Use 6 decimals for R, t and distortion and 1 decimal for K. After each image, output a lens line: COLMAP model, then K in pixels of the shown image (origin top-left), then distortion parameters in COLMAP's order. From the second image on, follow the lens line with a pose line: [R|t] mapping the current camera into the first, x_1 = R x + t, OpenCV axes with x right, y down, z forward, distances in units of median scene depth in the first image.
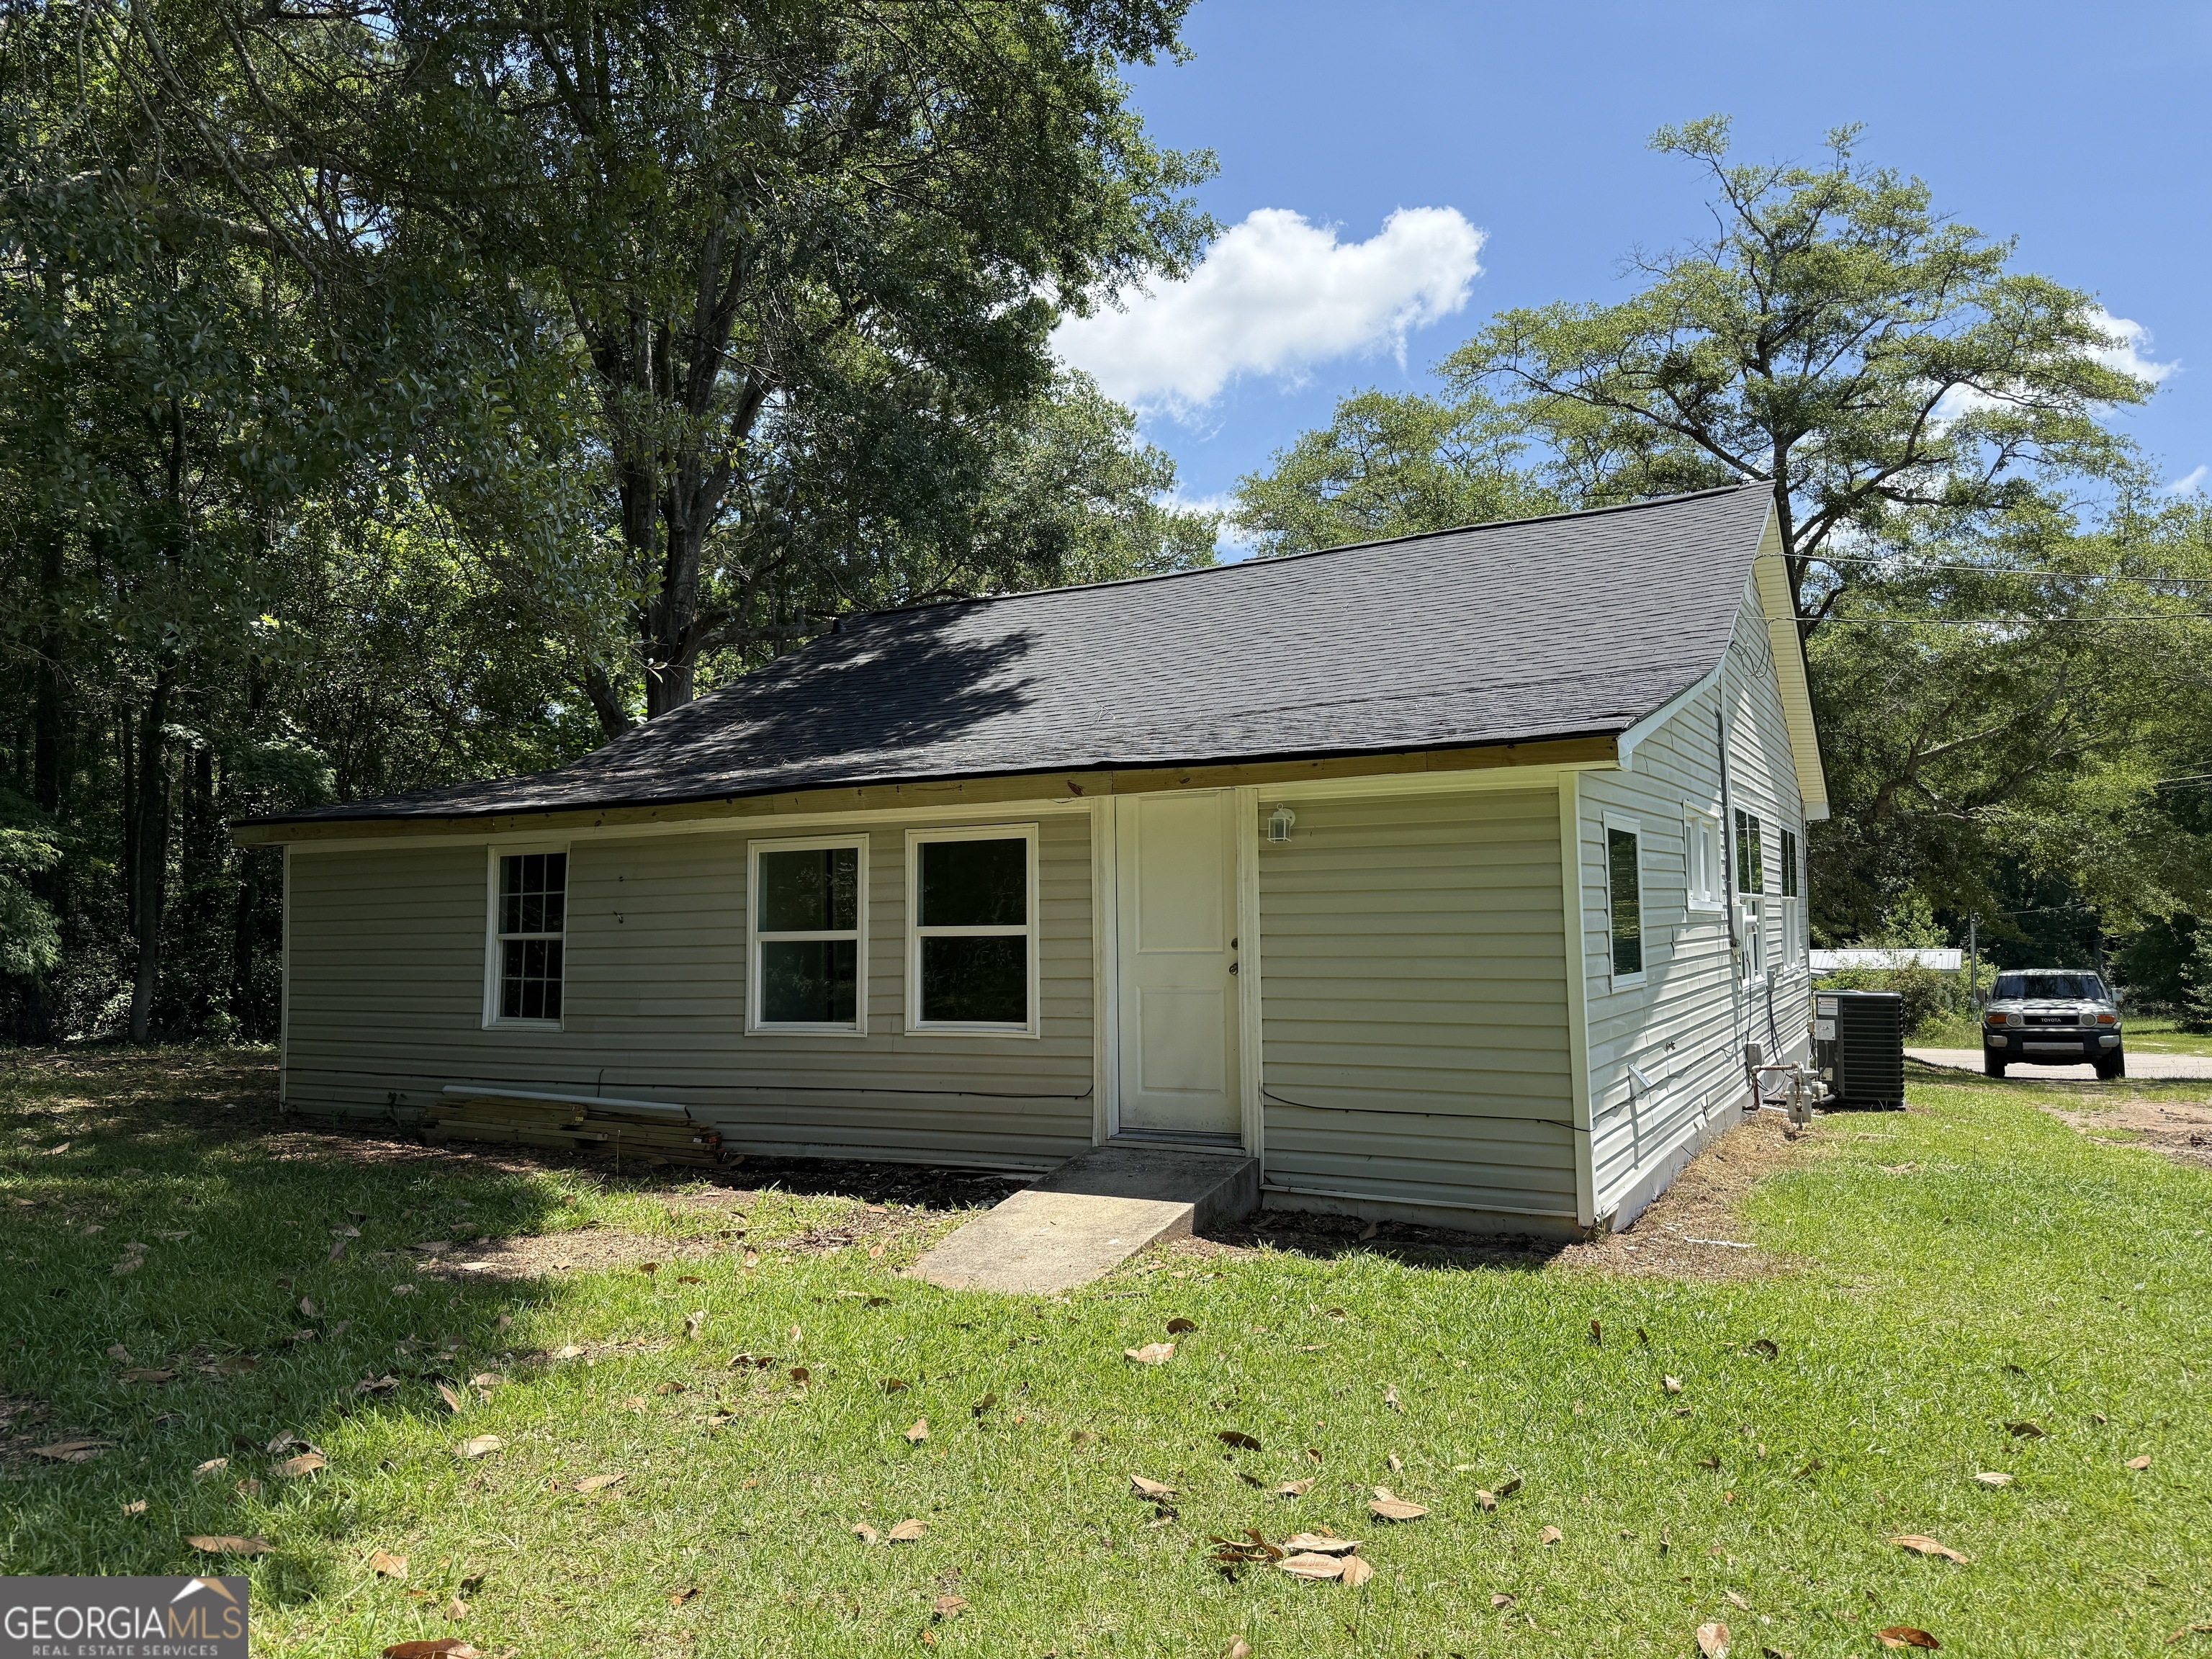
lens RADIAL K [[1558.5, 0, 1095.4], [0, 1558.5, 830.0], [0, 0, 1]] dist [0.056362, -0.071147]
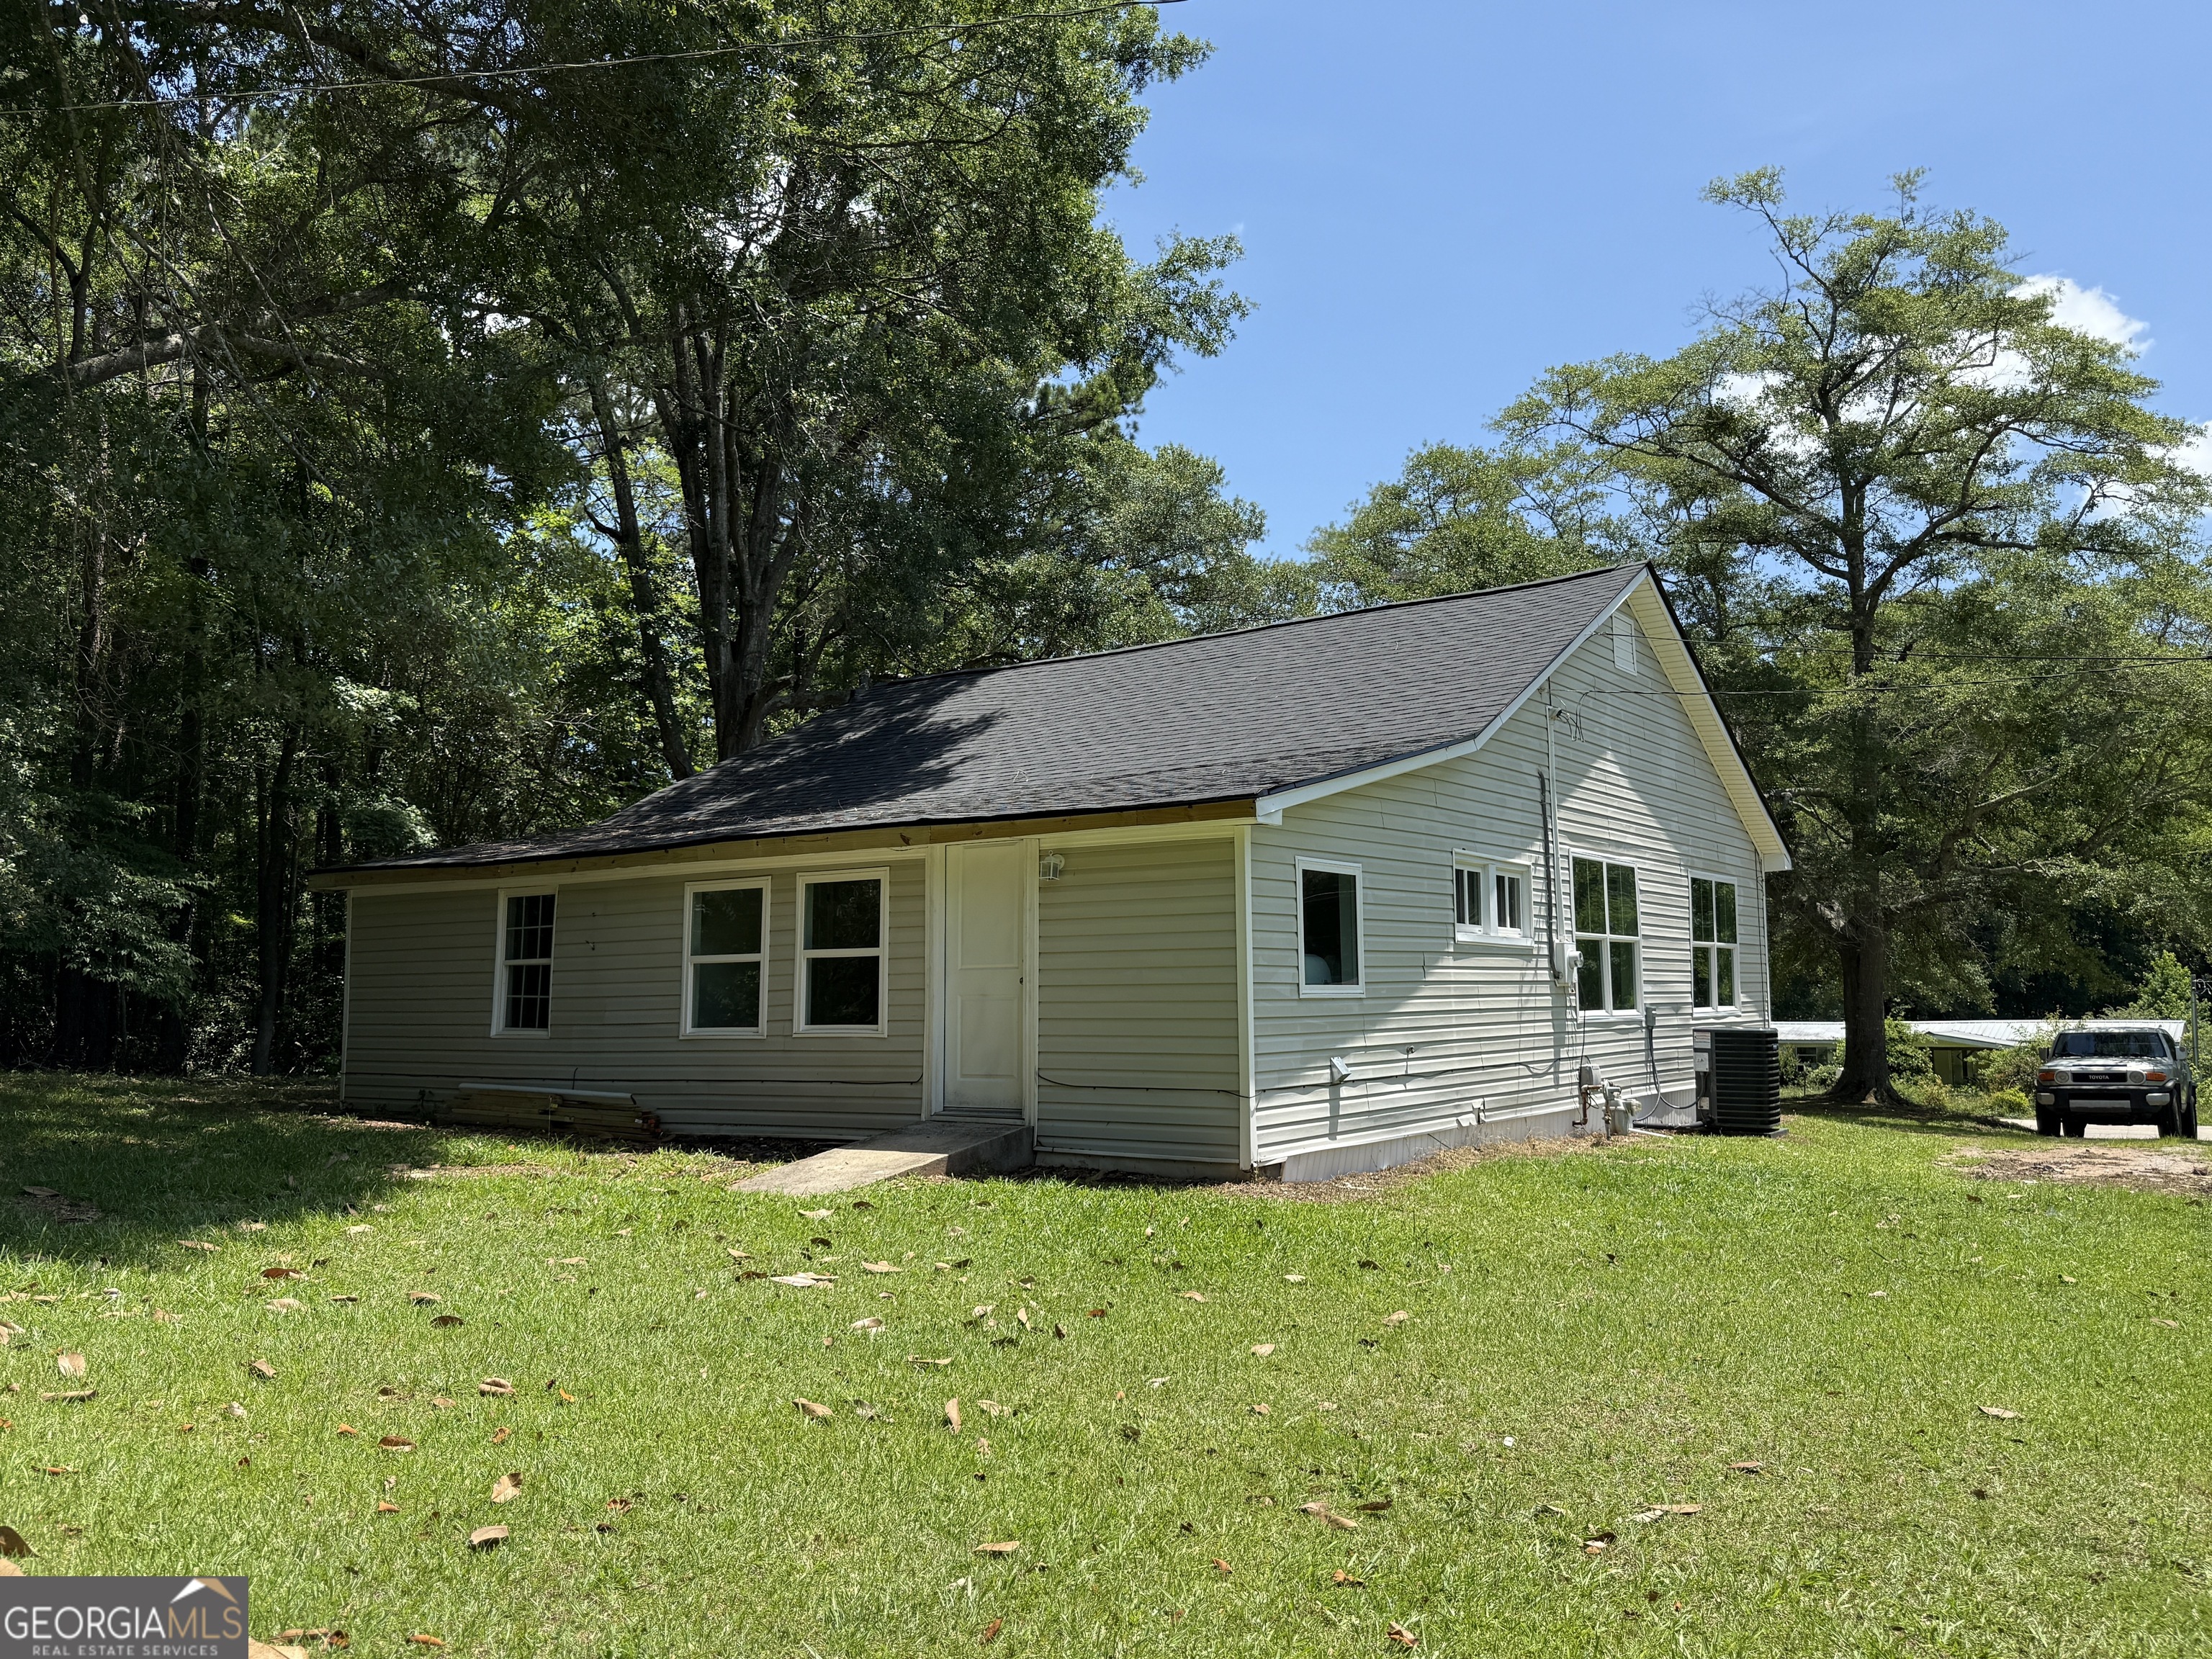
lens RADIAL K [[1730.2, 0, 1112.5], [0, 1730.2, 817.4], [0, 0, 1]] dist [0.035151, -0.017931]
pose [[0.994595, -0.004666, -0.103728, 0.262219], [0.000214, 0.999080, -0.042892, 0.014017], [0.103833, 0.042638, 0.993680, -0.344872]]
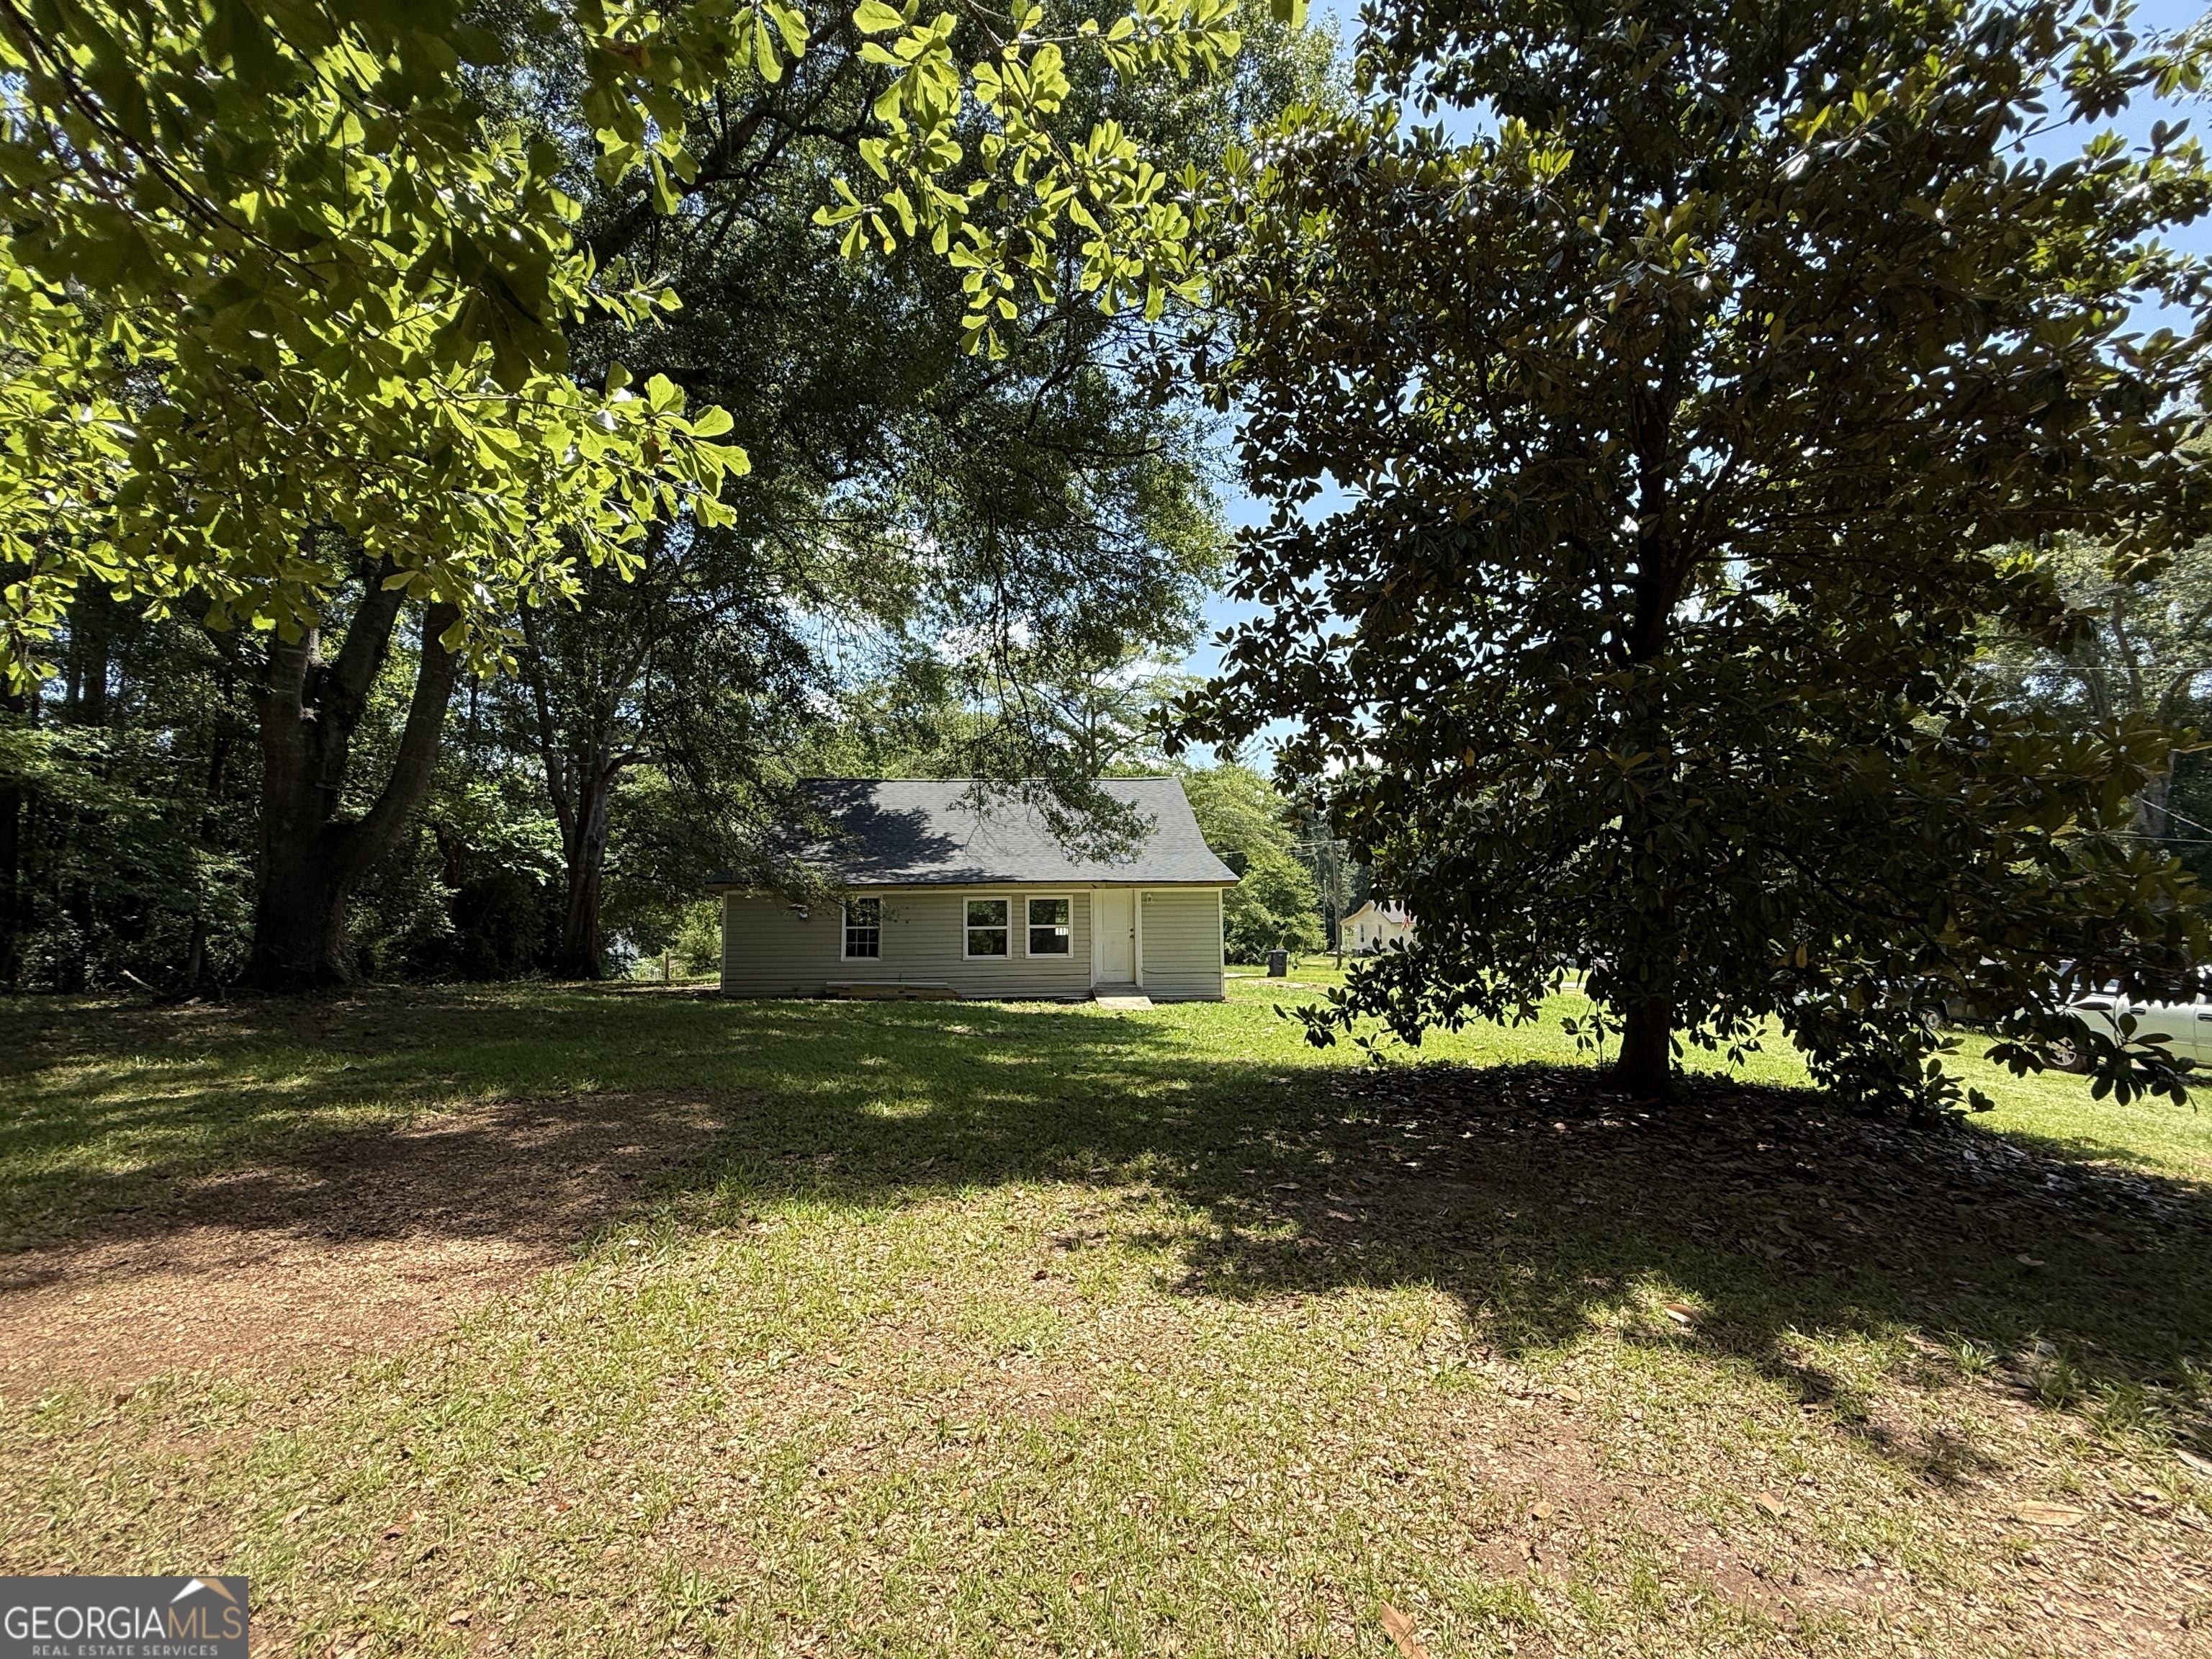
lens RADIAL K [[1018.1, 0, 1103.5], [0, 1018.1, 832.6], [0, 0, 1]] dist [-0.001751, 0.002946]
pose [[0.847187, 0.052315, 0.528713, -1.058701], [-0.038154, 0.998562, -0.037668, -0.054559], [-0.529923, 0.011739, 0.847965, -0.846161]]
